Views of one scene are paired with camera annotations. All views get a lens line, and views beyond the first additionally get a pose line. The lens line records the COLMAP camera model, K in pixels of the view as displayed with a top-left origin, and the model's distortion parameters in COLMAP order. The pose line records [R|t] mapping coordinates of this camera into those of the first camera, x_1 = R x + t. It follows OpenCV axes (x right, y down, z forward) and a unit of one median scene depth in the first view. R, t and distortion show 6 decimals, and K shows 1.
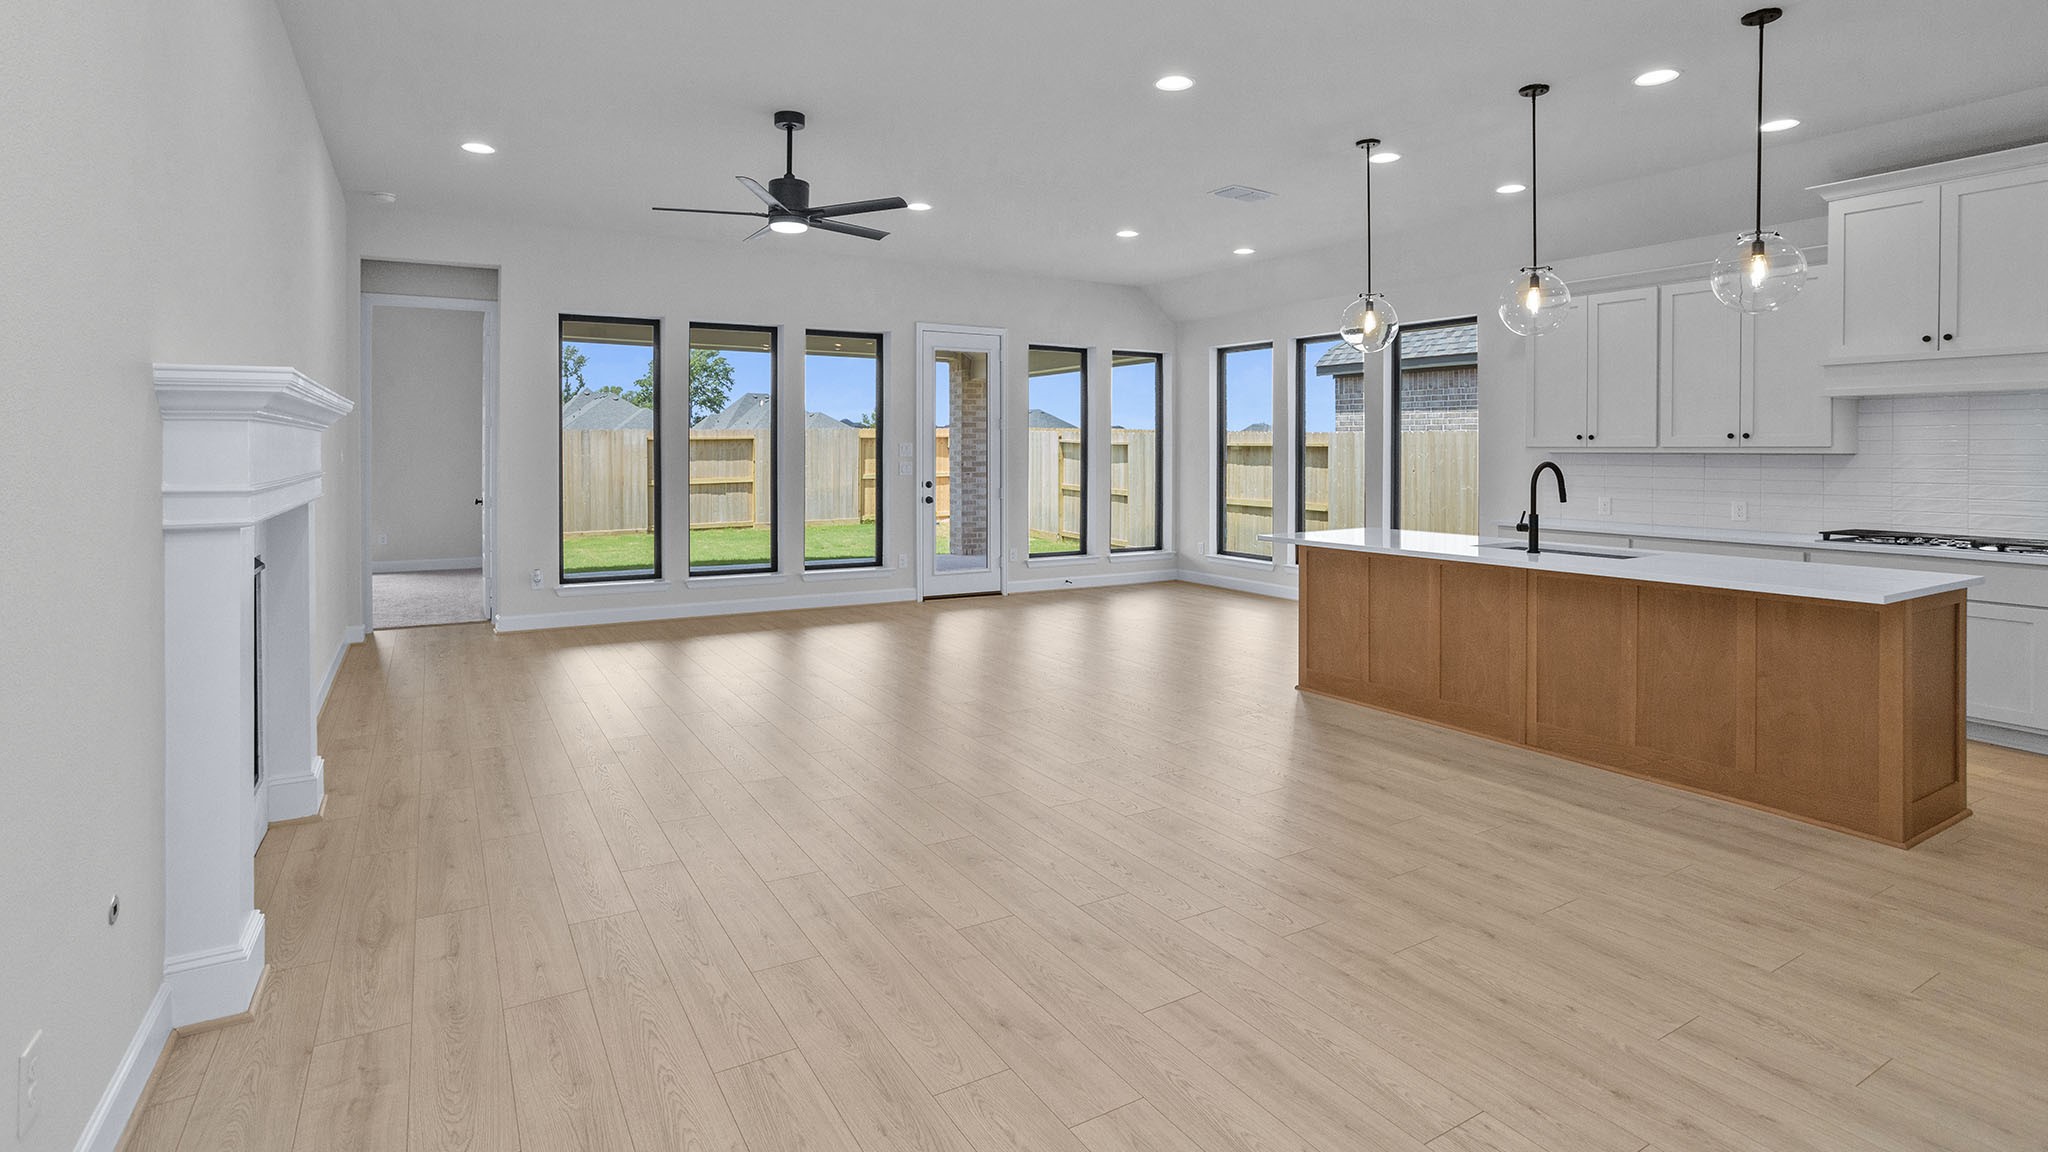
lens RADIAL K [[1010.3, 0, 1022.4], [0, 1010.3, 470.0], [0, 0, 1]] dist [-0.024318, 0.000760]
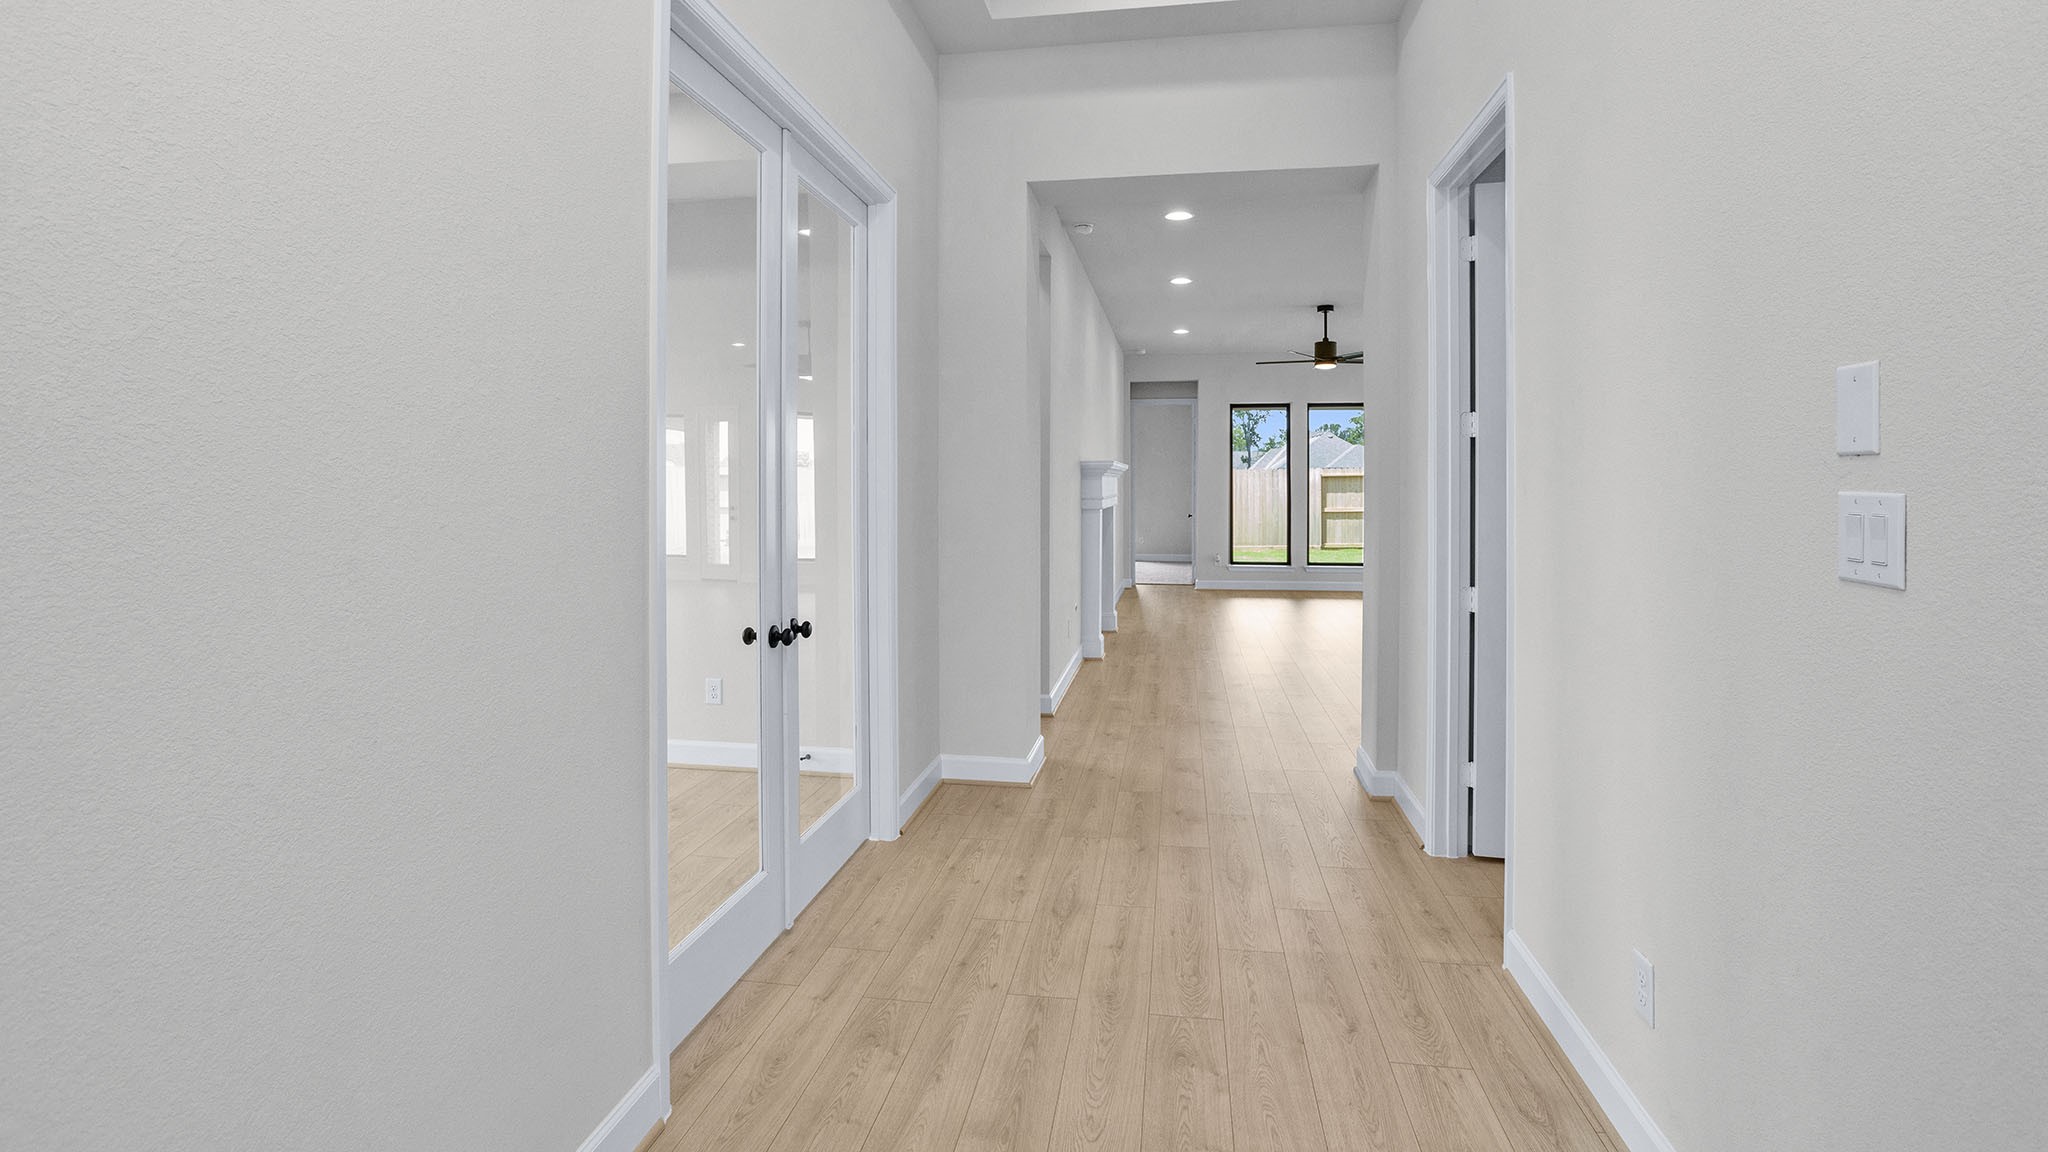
lens RADIAL K [[1010.3, 0, 1022.4], [0, 1010.3, 470.0], [0, 0, 1]] dist [-0.024318, 0.000760]
pose [[0.773533, -0.014124, -0.633598, 0.359533], [-0.007372, 0.999483, -0.031281, 0.010859], [0.633713, 0.028868, 0.773030, -0.558579]]
